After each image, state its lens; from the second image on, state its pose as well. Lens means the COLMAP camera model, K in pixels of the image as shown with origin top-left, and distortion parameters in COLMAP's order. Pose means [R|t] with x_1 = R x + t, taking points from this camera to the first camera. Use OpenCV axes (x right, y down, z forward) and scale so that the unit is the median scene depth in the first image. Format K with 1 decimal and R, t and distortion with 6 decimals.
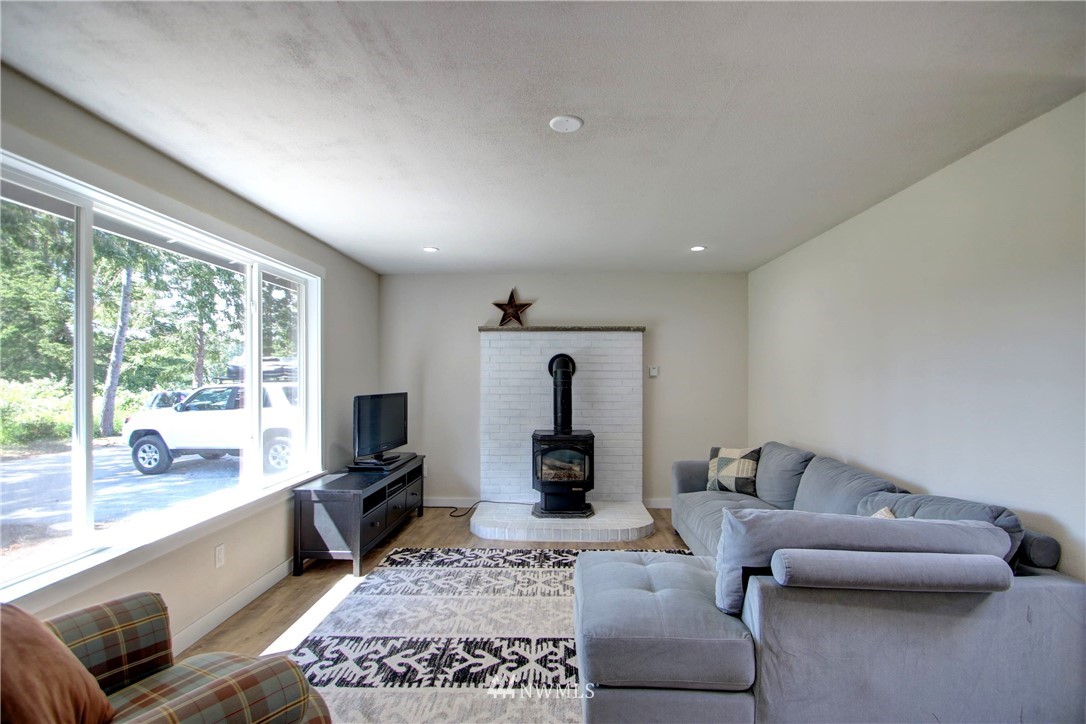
lens RADIAL K [[506.3, 0, 549.8], [0, 506.3, 375.8], [0, 0, 1]] dist [-0.000931, -0.003347]
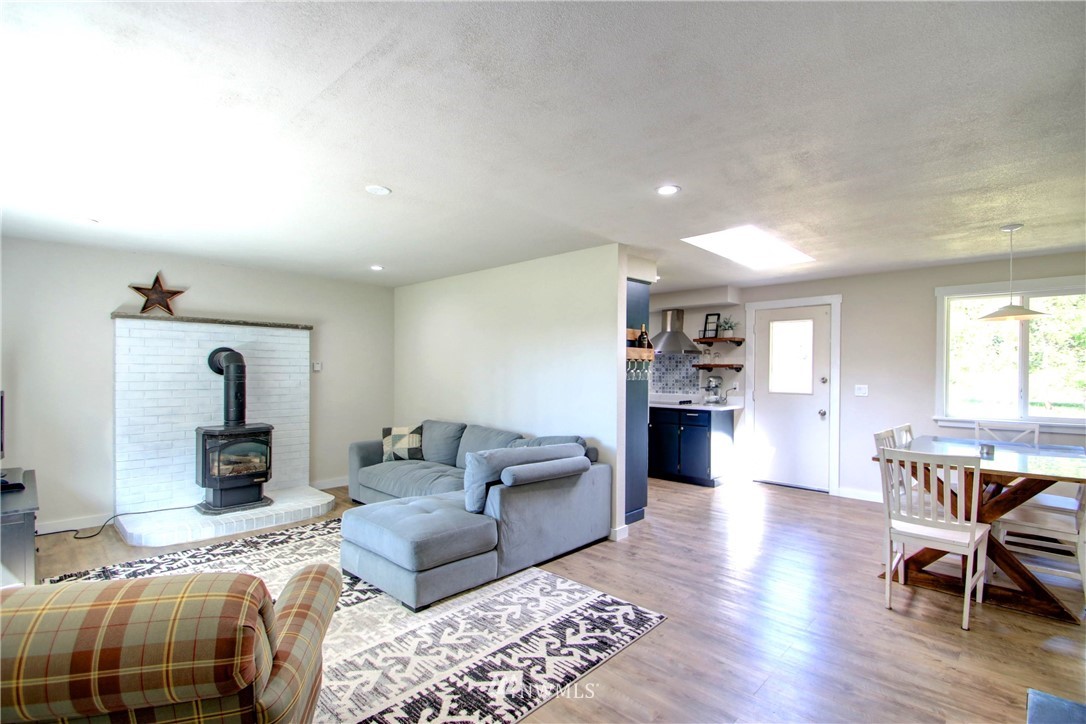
lens RADIAL K [[506.3, 0, 546.5], [0, 506.3, 378.3], [0, 0, 1]] dist [-0.000931, -0.003347]
pose [[0.677953, -0.008206, 0.735060, -0.327509], [-0.005426, 0.999855, 0.016167, -0.003811], [-0.735085, -0.014949, 0.677810, -0.139535]]
